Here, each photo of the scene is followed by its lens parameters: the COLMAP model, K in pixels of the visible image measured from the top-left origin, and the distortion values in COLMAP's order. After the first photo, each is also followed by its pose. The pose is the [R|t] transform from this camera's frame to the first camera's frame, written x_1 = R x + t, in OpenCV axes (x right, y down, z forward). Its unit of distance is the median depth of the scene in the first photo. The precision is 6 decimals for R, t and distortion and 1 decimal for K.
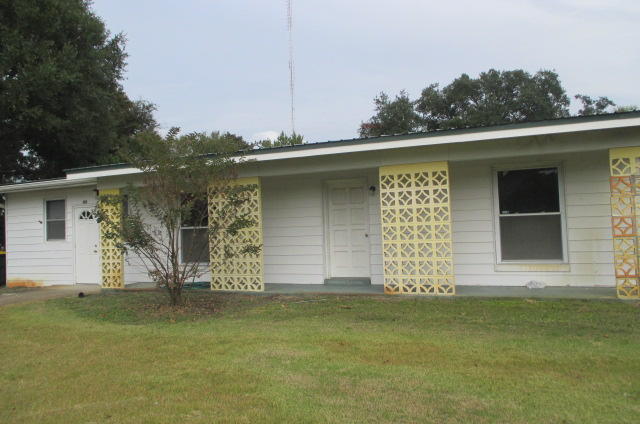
lens RADIAL K [[559.3, 0, 320.1], [0, 559.3, 202.5], [0, 0, 1]] dist [-0.036881, 0.001821]
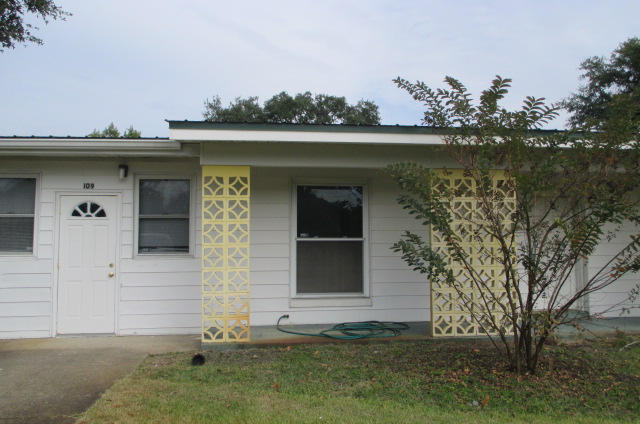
lens RADIAL K [[559.3, 0, 320.1], [0, 559.3, 202.5], [0, 0, 1]] dist [-0.036881, 0.001821]
pose [[0.853516, 0.072799, 0.515955, -0.195583], [-0.052107, 0.997153, -0.054496, 0.012919], [-0.518454, 0.019629, 0.854880, 0.153136]]
